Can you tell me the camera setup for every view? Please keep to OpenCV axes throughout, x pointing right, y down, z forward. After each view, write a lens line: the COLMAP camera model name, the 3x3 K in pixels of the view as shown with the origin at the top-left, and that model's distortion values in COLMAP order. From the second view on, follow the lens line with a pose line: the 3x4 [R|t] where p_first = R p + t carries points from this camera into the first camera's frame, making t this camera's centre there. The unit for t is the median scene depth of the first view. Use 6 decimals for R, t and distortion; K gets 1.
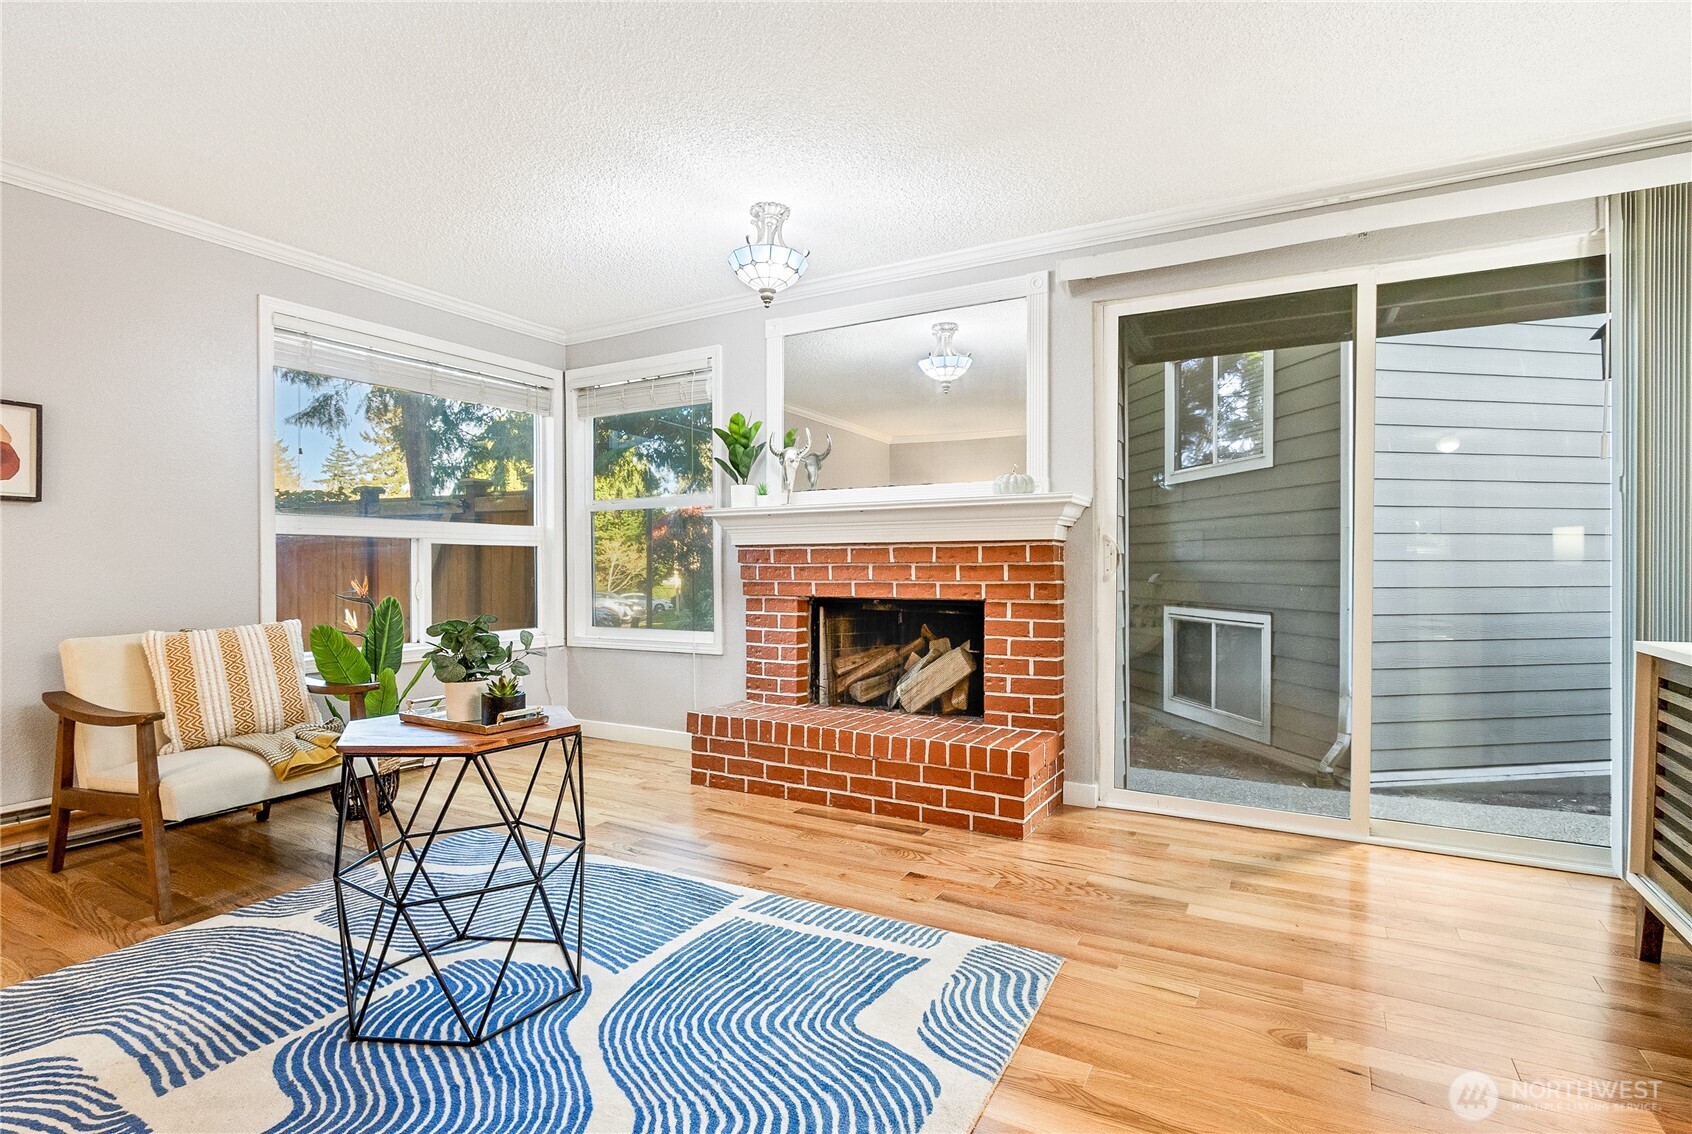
lens RADIAL K [[828.0, 0, 841.3], [0, 828.0, 562.1], [0, 0, 1]] dist [-0.002499, -0.002083]
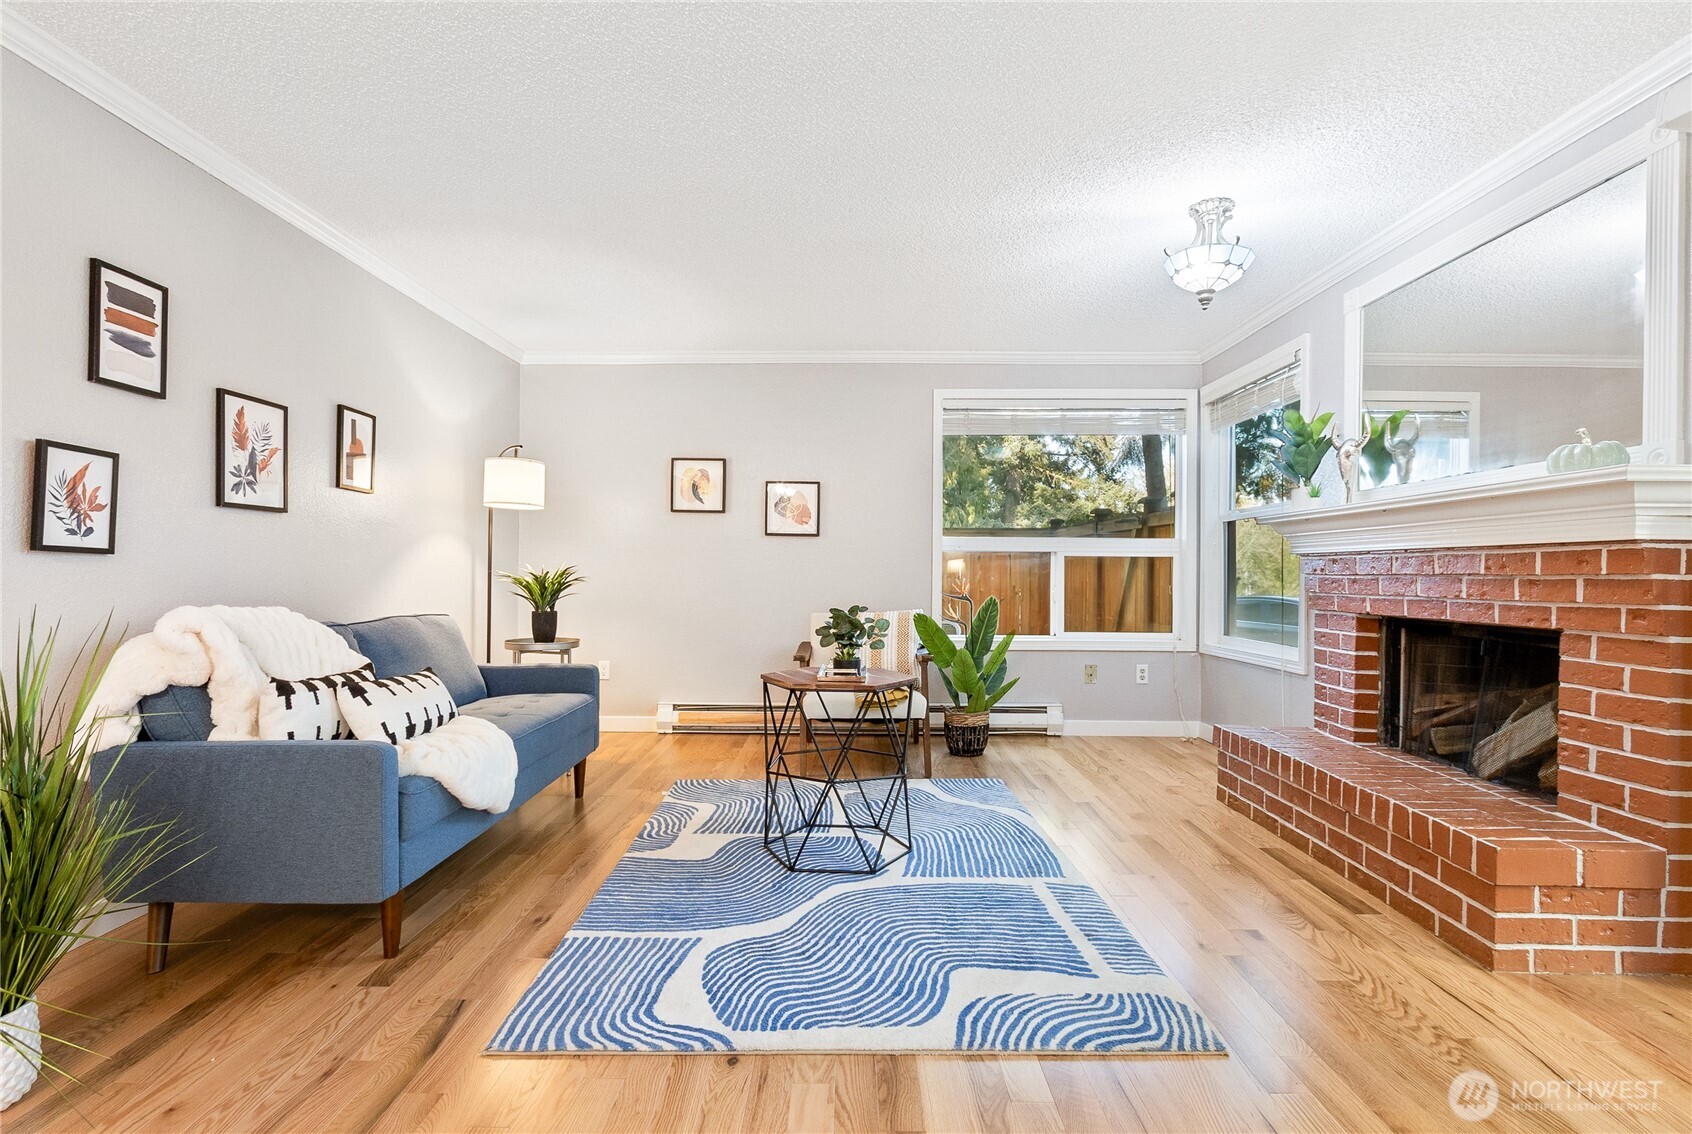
lens RADIAL K [[789.2, 0, 818.8], [0, 789.2, 563.3], [0, 0, 1]] dist [0.008627, -0.001714]
pose [[0.477182, -0.004172, -0.878794, 0.426825], [-0.004579, 0.999963, -0.007234, -0.001720], [0.878792, 0.007476, 0.477146, 0.139842]]
